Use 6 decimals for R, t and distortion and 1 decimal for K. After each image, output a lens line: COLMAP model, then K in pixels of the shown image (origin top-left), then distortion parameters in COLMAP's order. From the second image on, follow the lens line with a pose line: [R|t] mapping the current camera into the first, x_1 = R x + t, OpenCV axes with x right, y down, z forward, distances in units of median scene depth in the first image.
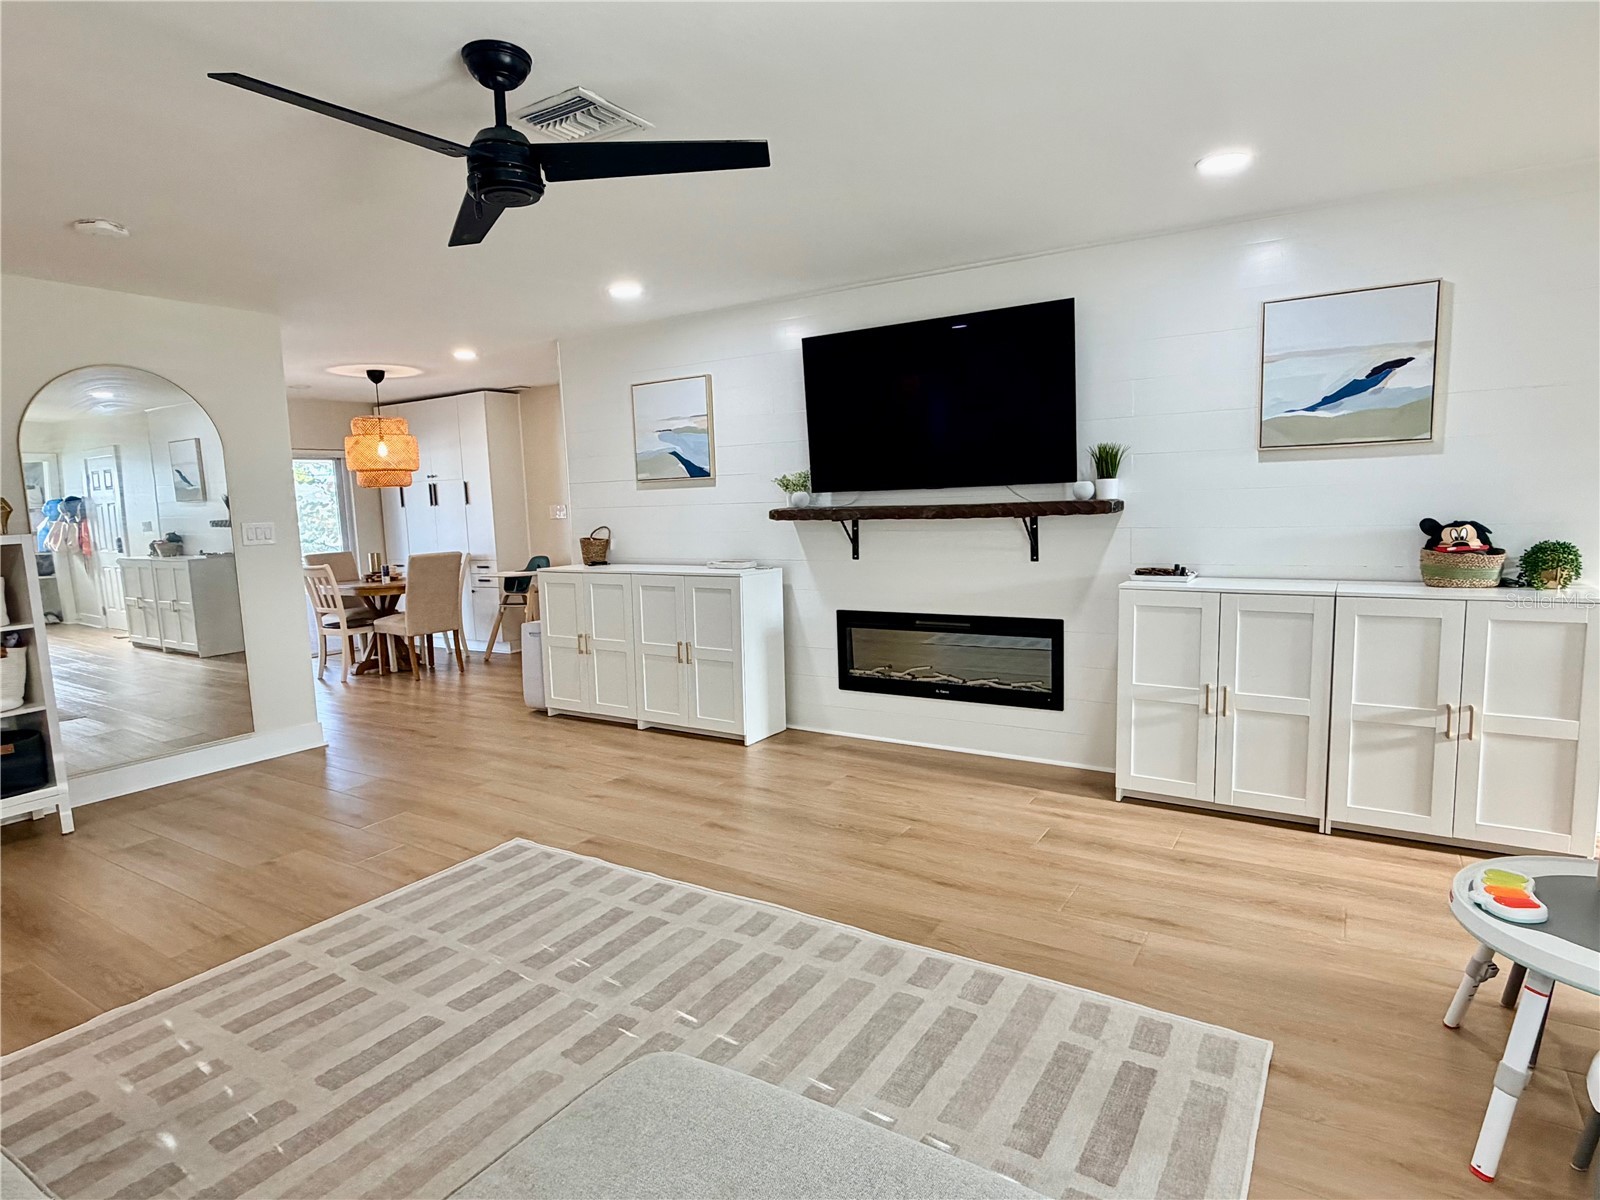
lens RADIAL K [[892.2, 0, 804.0], [0, 892.2, 606.4], [0, 0, 1]] dist [0.000852, 0.000853]
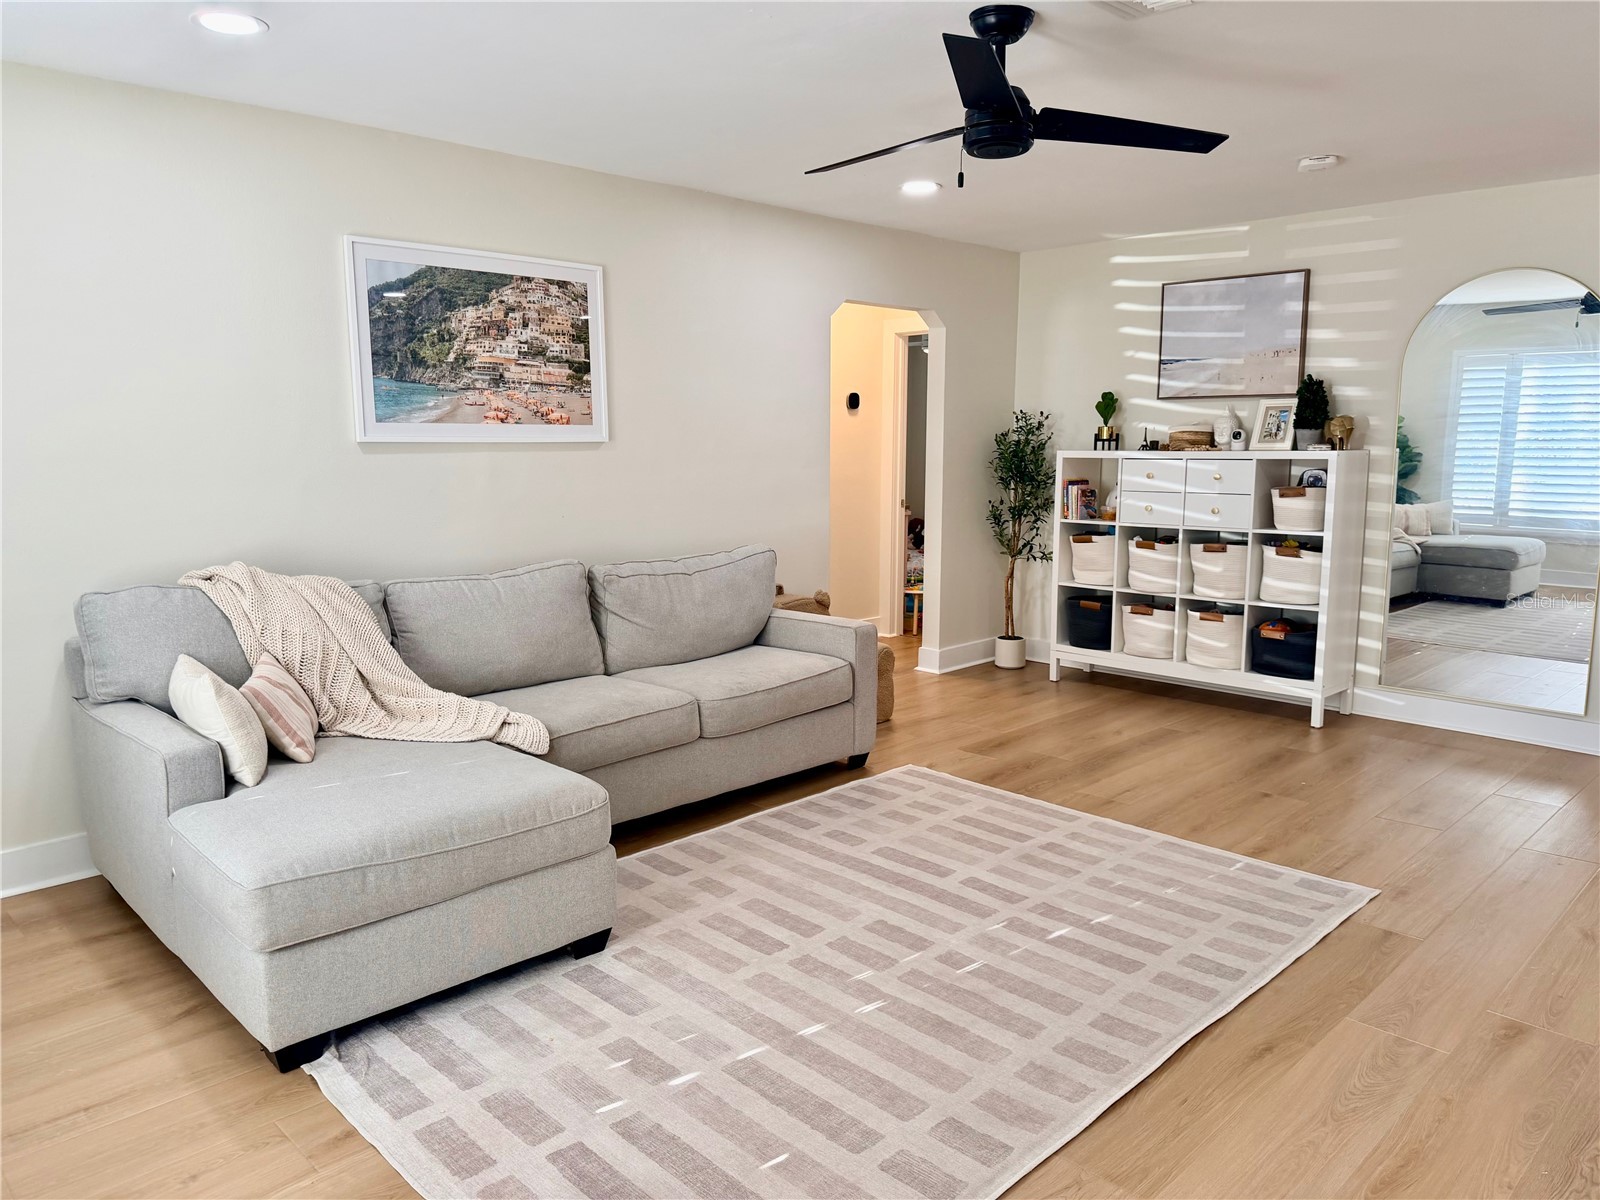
lens RADIAL K [[1123.5, 0, 800.2], [0, 1123.5, 606.0], [0, 0, 1]] dist [0.125111, -0.185400]
pose [[-0.223436, 0.181850, -0.957605, 0.675452], [-0.111728, 0.971189, 0.210499, -0.122278], [0.968294, 0.154024, -0.196681, 0.691799]]
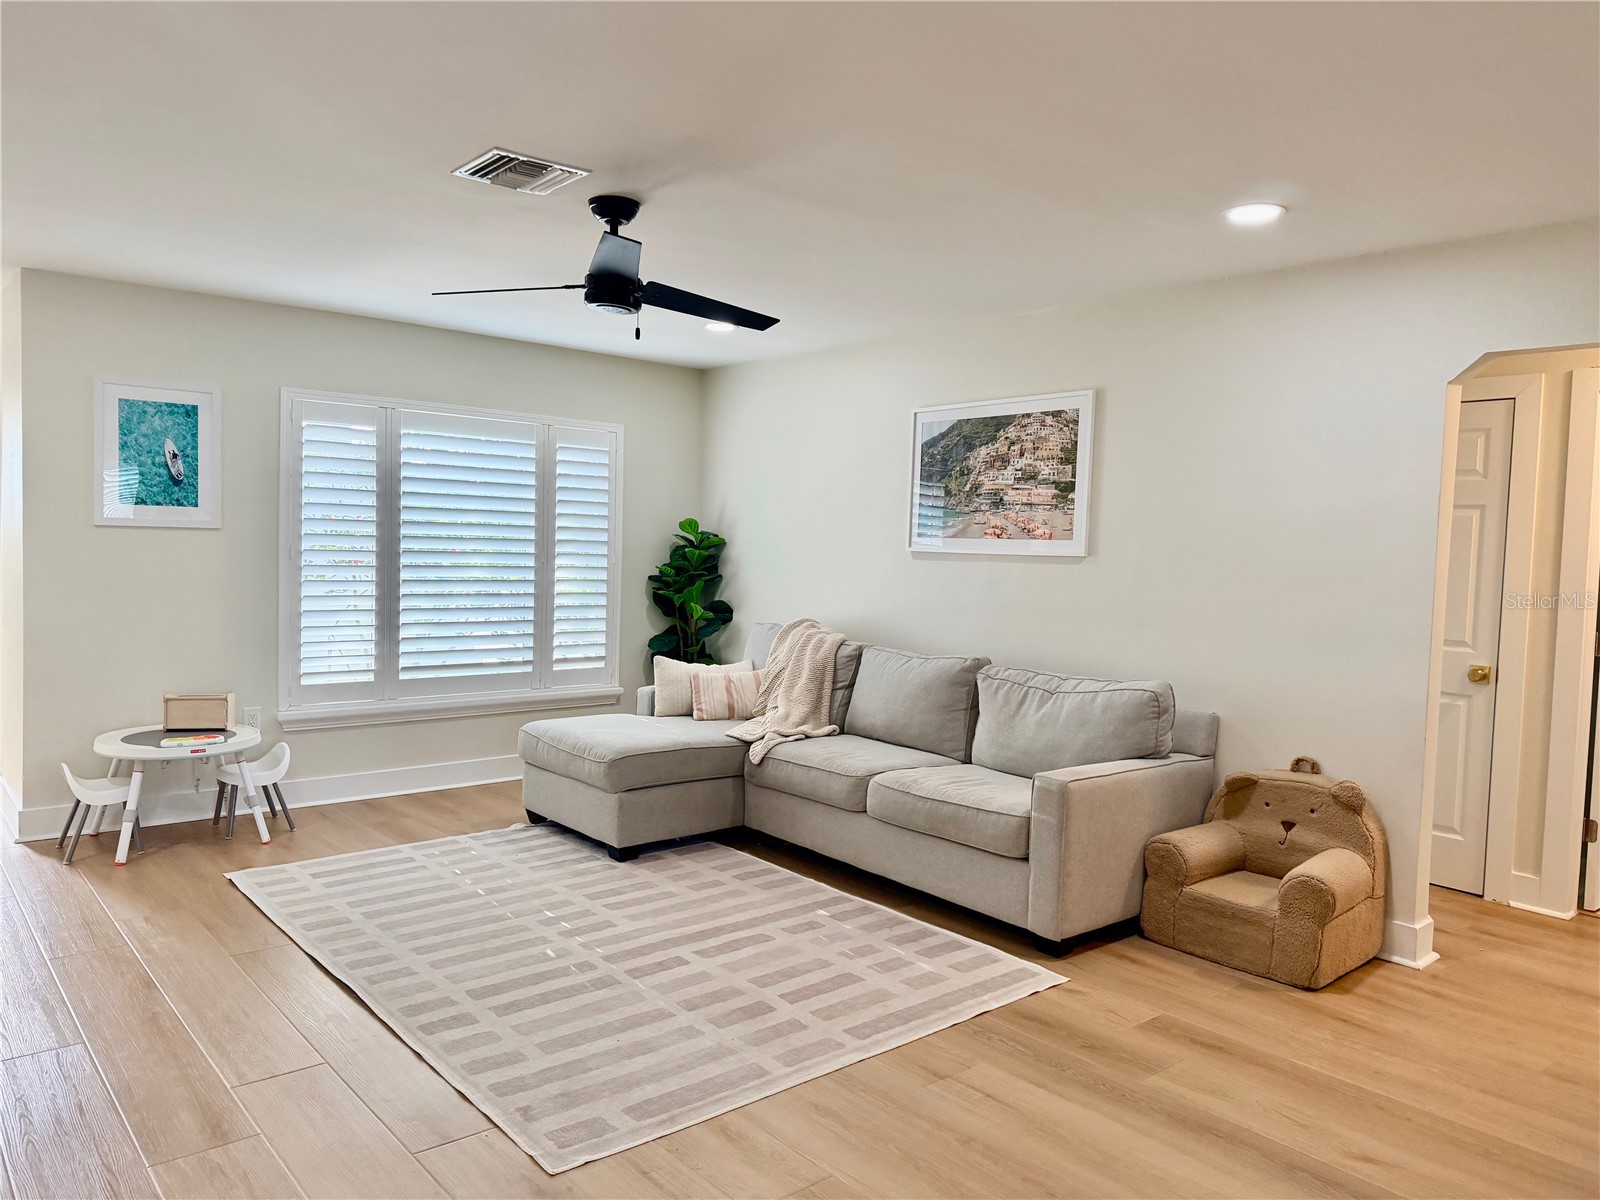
lens RADIAL K [[1123.5, 0, 800.2], [0, 1123.5, 606.0], [0, 0, 1]] dist [0.125111, -0.185400]
pose [[-0.953306, -0.010844, 0.301811, -0.674891], [0.039886, 0.986080, 0.161416, -0.178546], [-0.299361, 0.165916, -0.939604, 1.564189]]
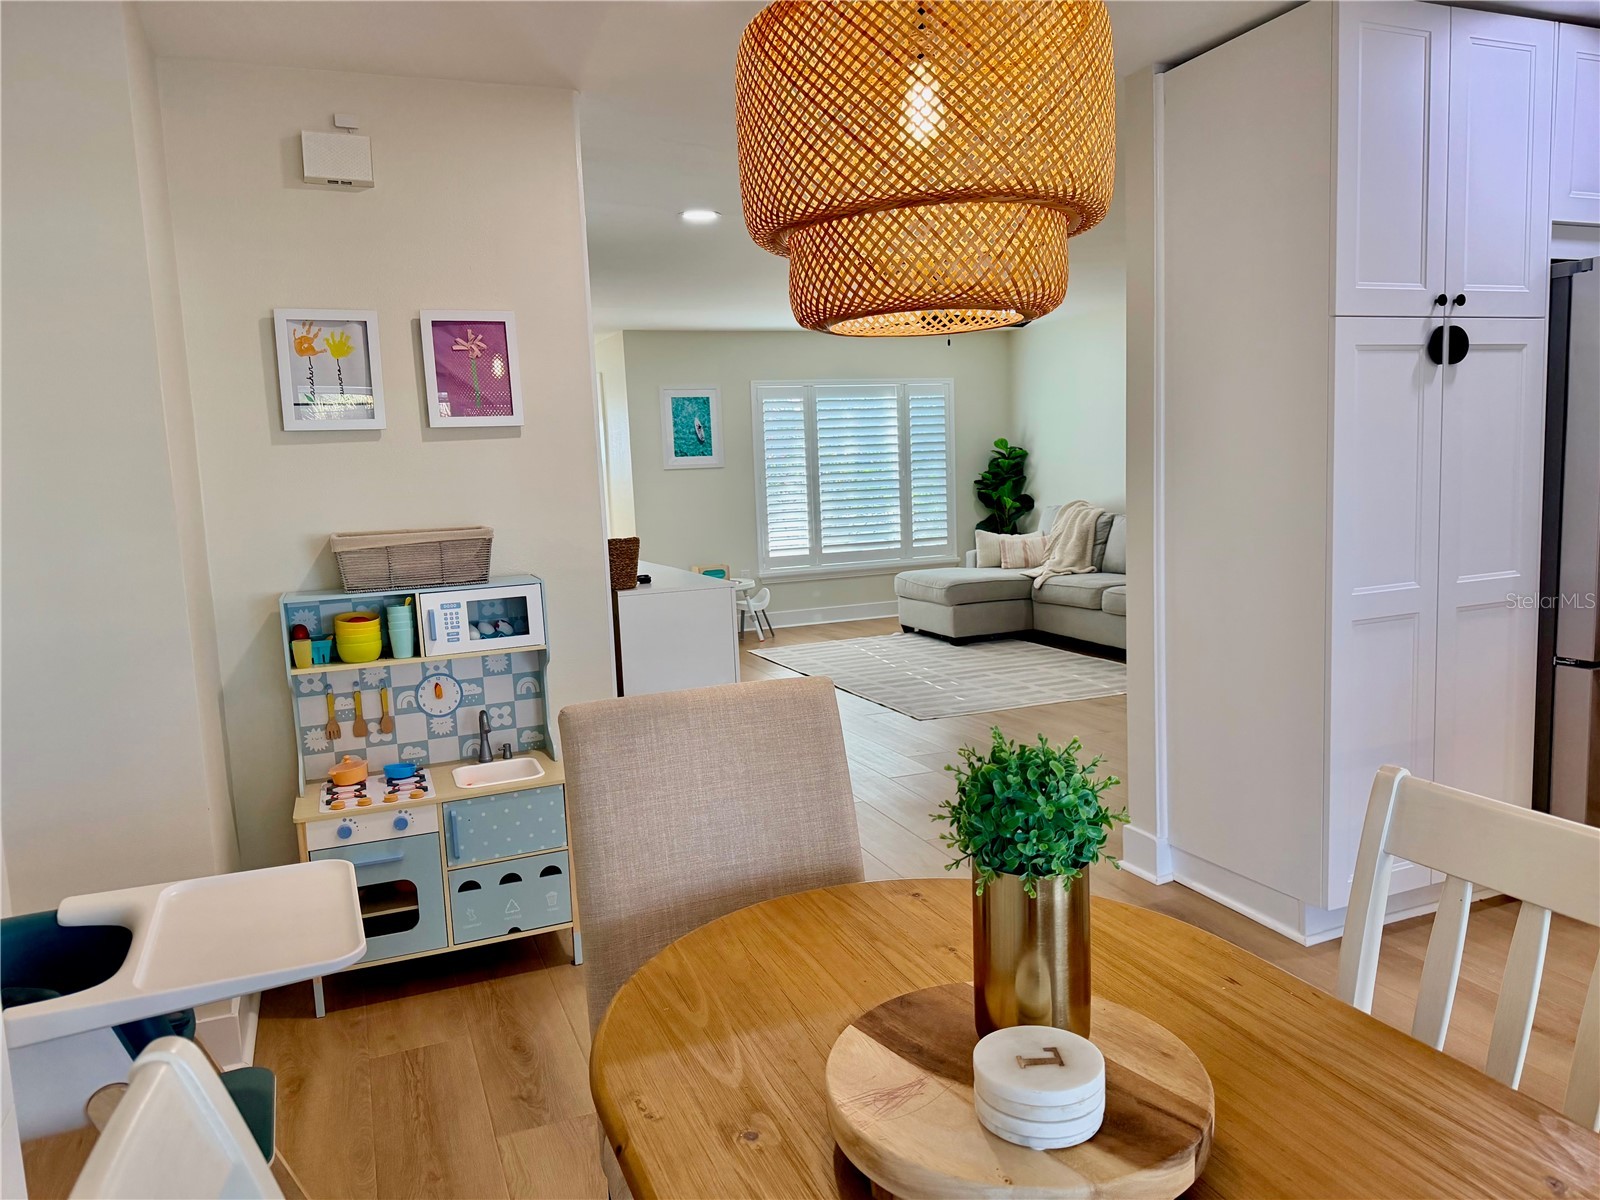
lens RADIAL K [[1123.5, 0, 800.2], [0, 1123.5, 606.0], [0, 0, 1]] dist [0.125111, -0.185400]
pose [[-0.811554, -0.004858, 0.584257, -1.140444], [0.138915, 0.969687, 0.201020, -0.251742], [-0.567523, 0.244301, -0.786279, 2.362321]]
